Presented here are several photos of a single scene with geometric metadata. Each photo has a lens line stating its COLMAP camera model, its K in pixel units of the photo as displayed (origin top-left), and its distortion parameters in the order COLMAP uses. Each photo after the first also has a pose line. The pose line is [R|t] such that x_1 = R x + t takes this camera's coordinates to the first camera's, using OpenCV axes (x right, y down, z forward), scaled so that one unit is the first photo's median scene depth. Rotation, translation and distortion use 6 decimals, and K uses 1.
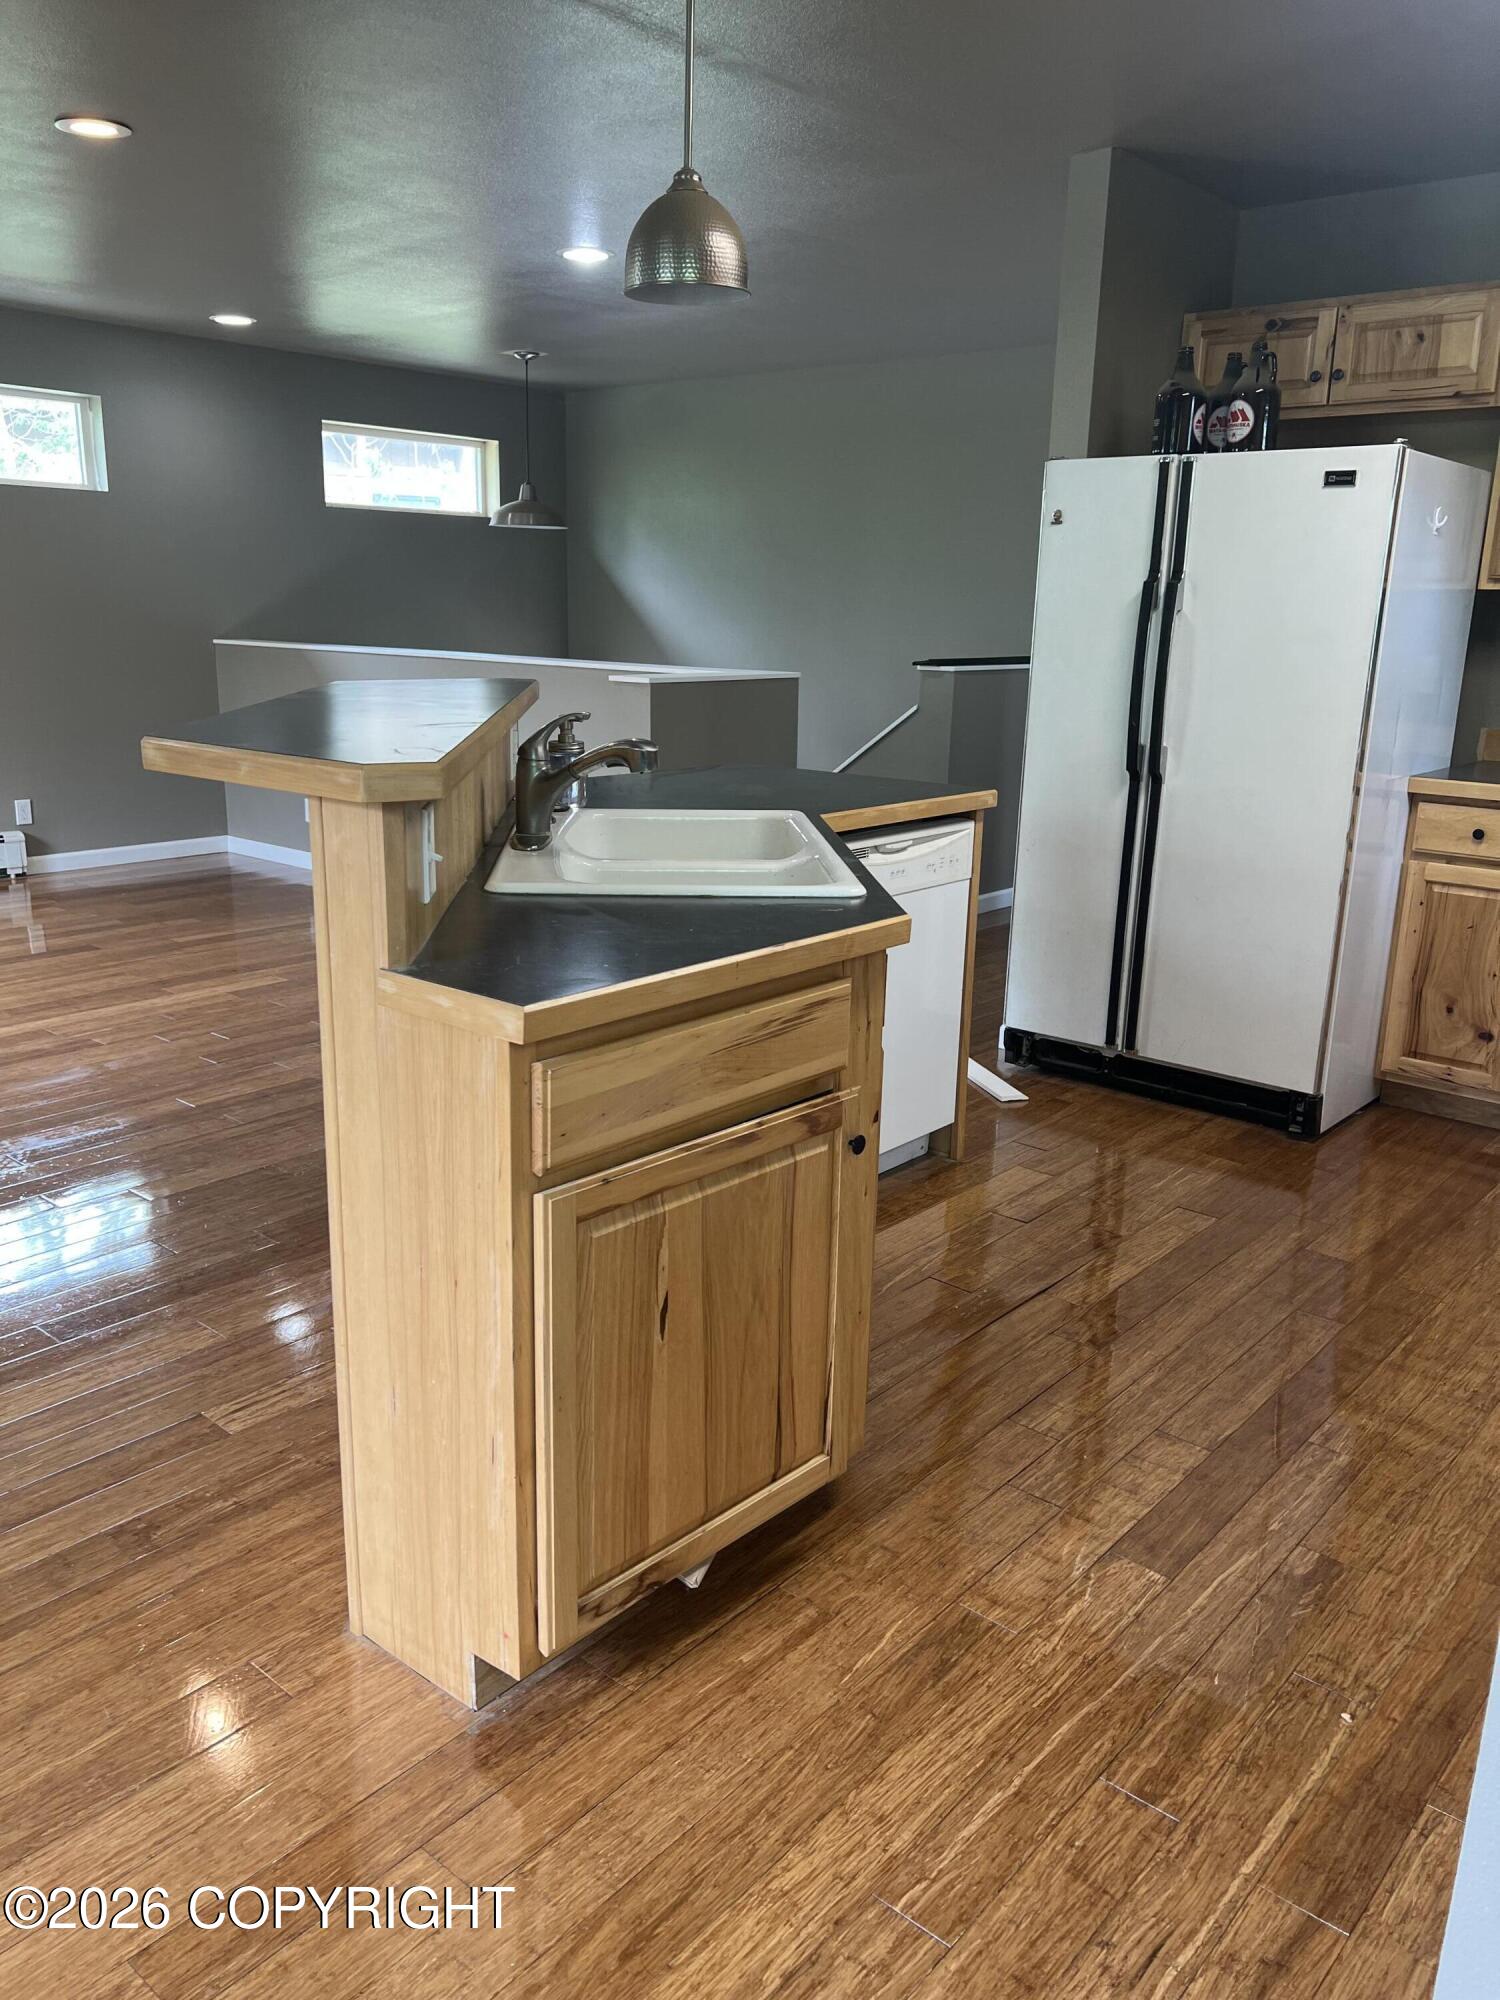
lens RADIAL K [[1501.4, 0, 750.6], [0, 1501.4, 1007.8], [0, 0, 1]] dist [0.046122, -0.054391]
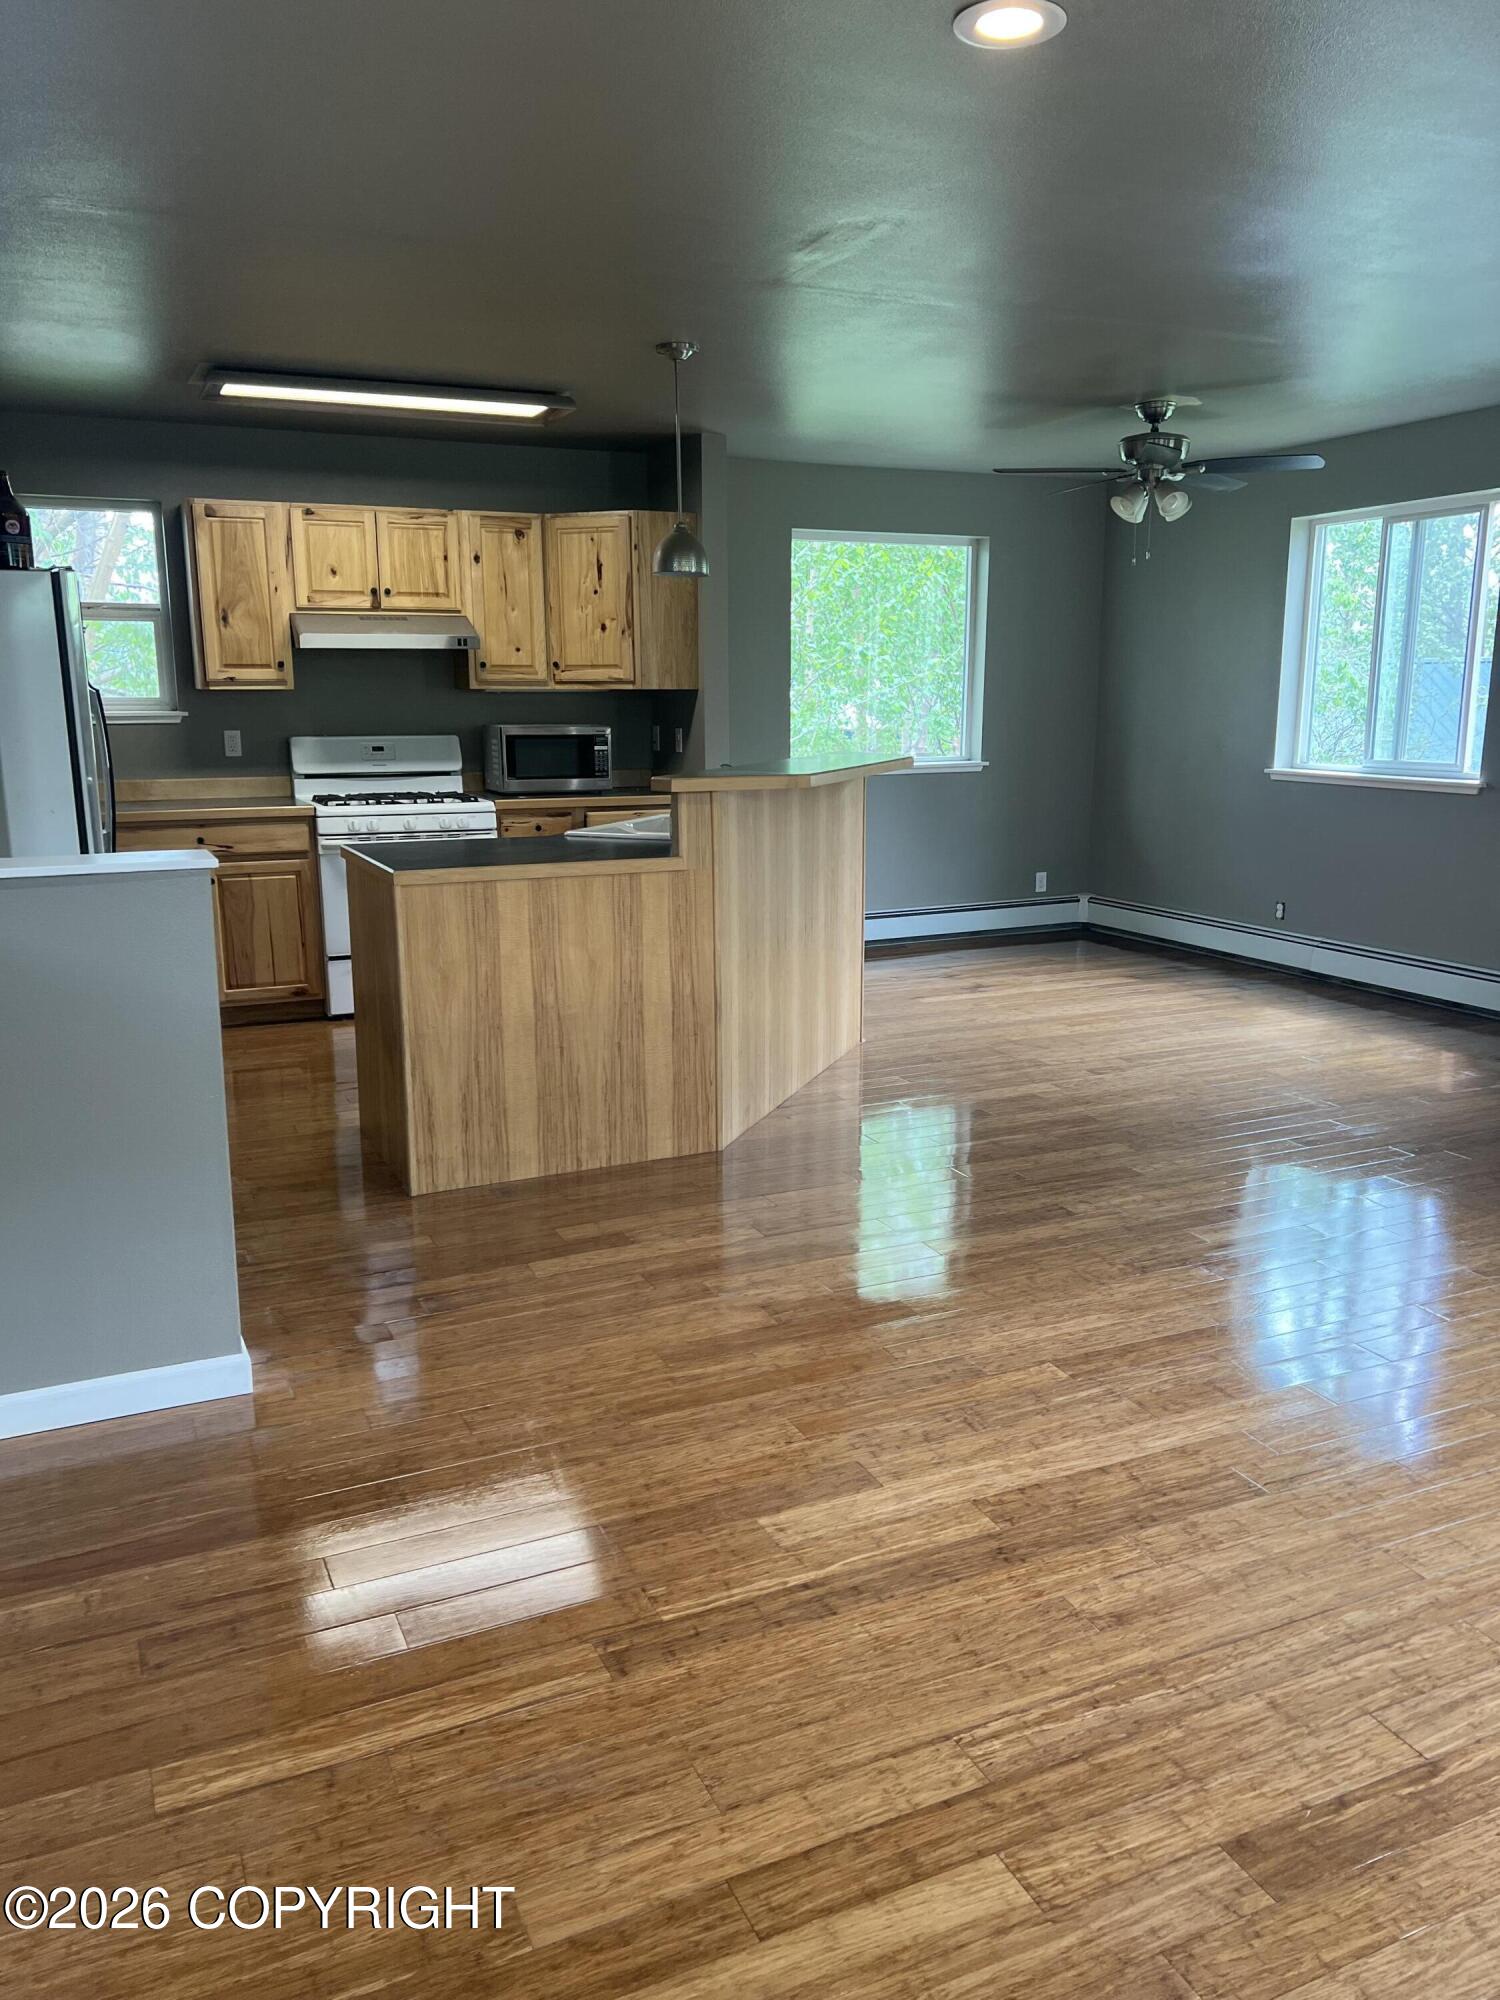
lens RADIAL K [[1501.4, 0, 751.5], [0, 1501.4, 1016.6], [0, 0, 1]] dist [0.046122, -0.054391]
pose [[-0.908969, -0.107911, 0.402656, -1.125102], [0.091727, 0.890466, 0.445710, -0.885807], [-0.406648, 0.442070, -0.799507, 3.069735]]
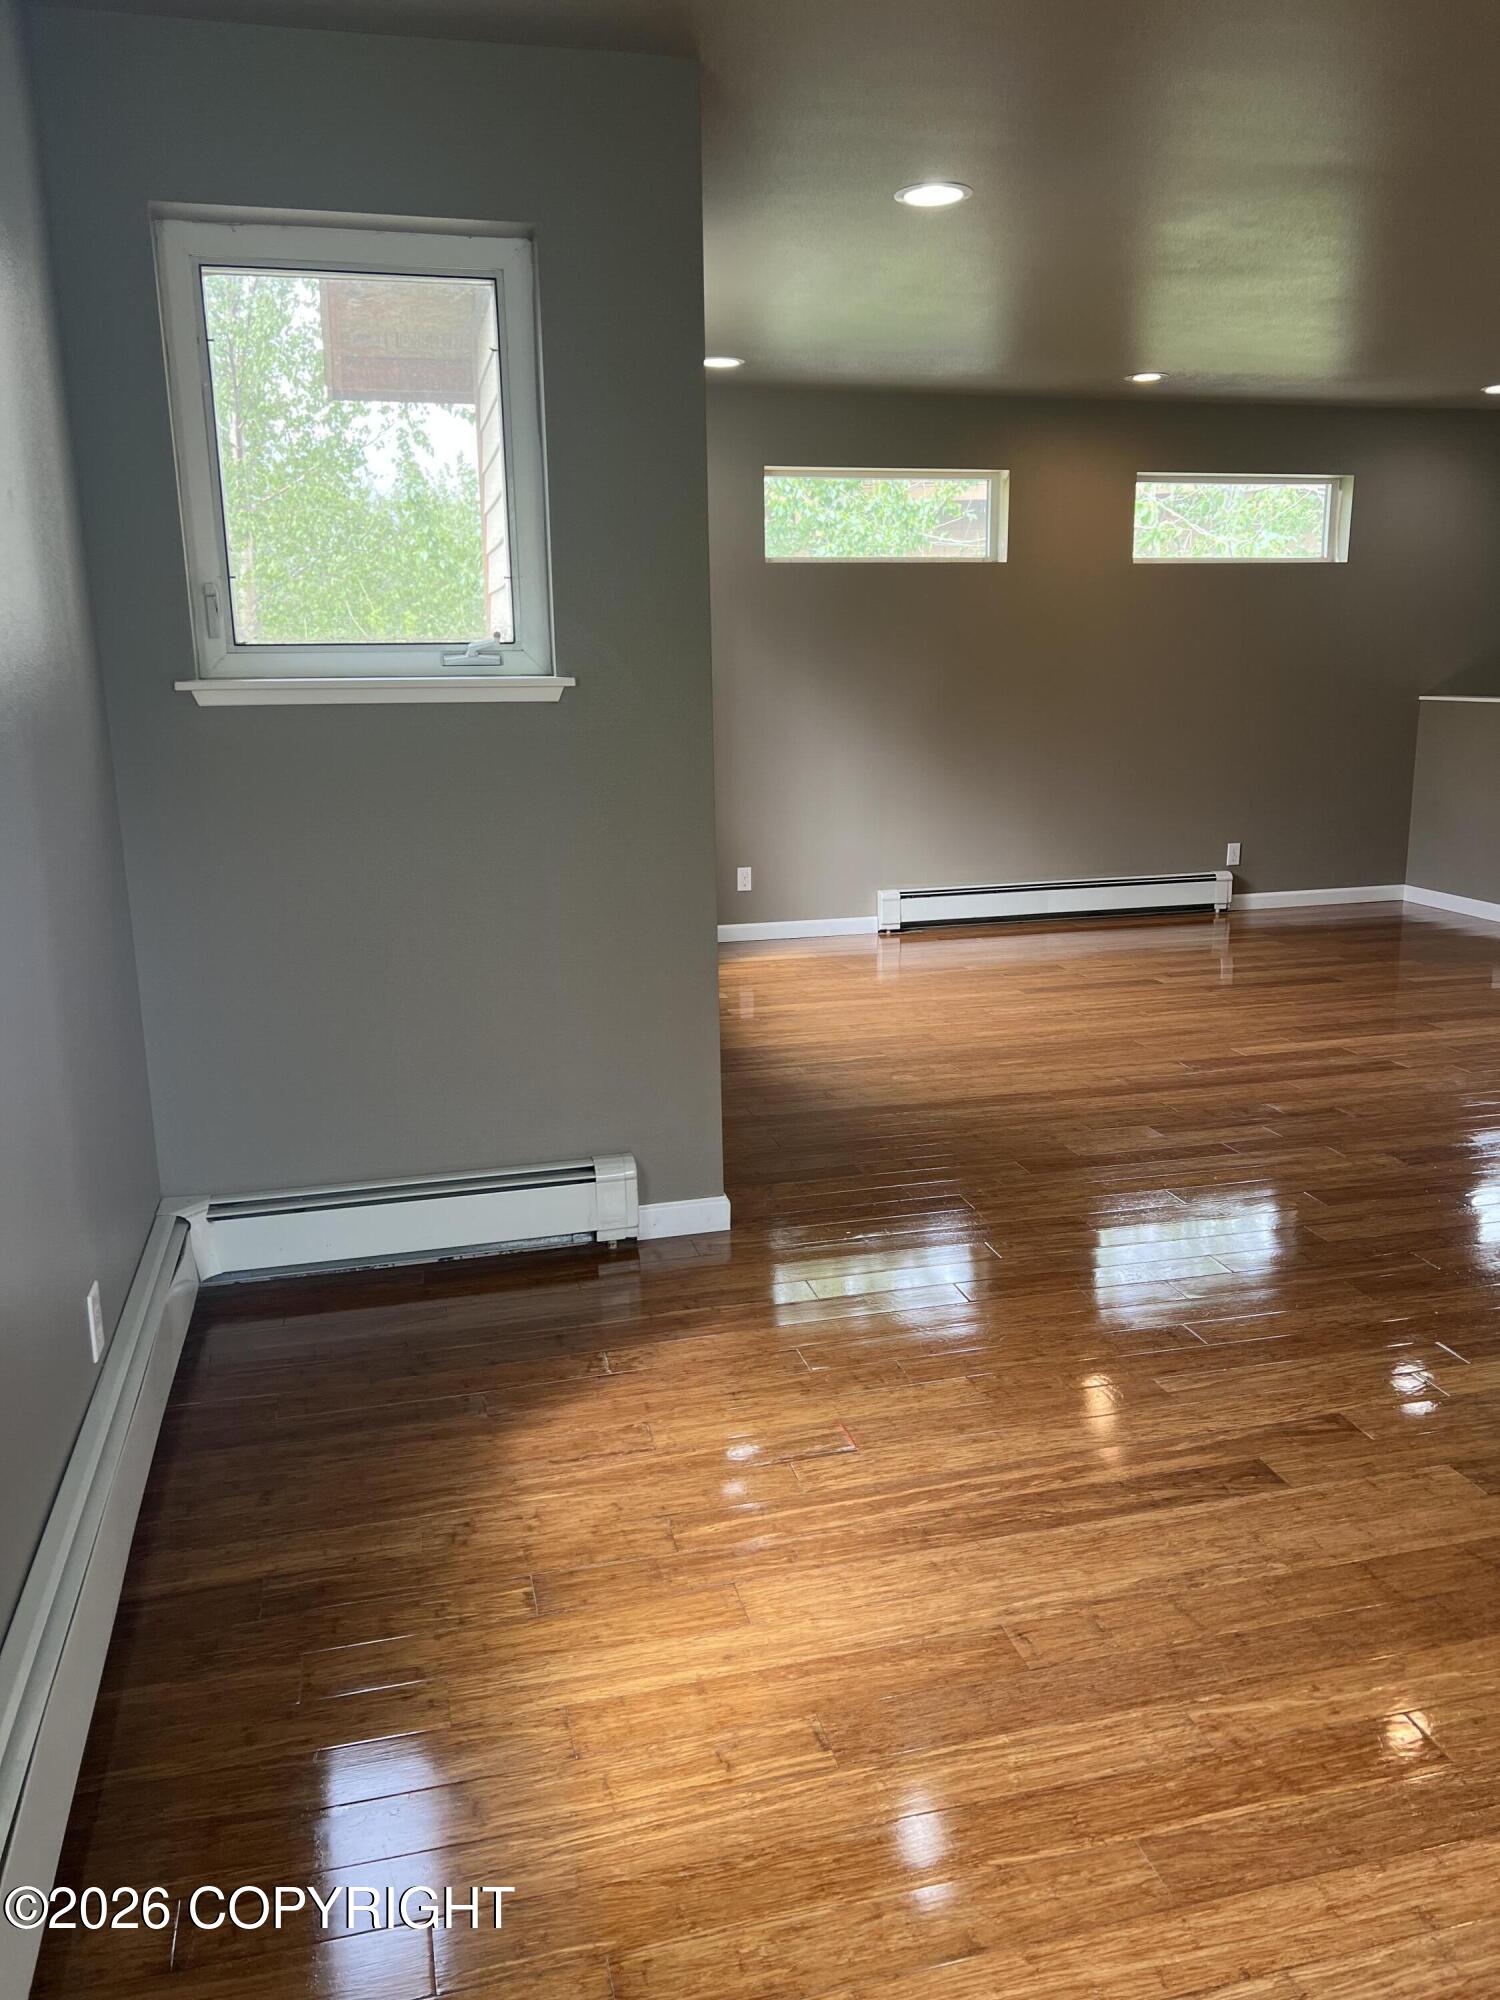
lens RADIAL K [[1501.4, 0, 748.2], [0, 1501.4, 995.5], [0, 0, 1]] dist [0.046122, -0.054391]
pose [[0.815625, 0.092439, -0.571149, -0.395983], [-0.117630, 0.993031, -0.007261, 0.071826], [0.566497, 0.073106, 0.820814, -0.321834]]
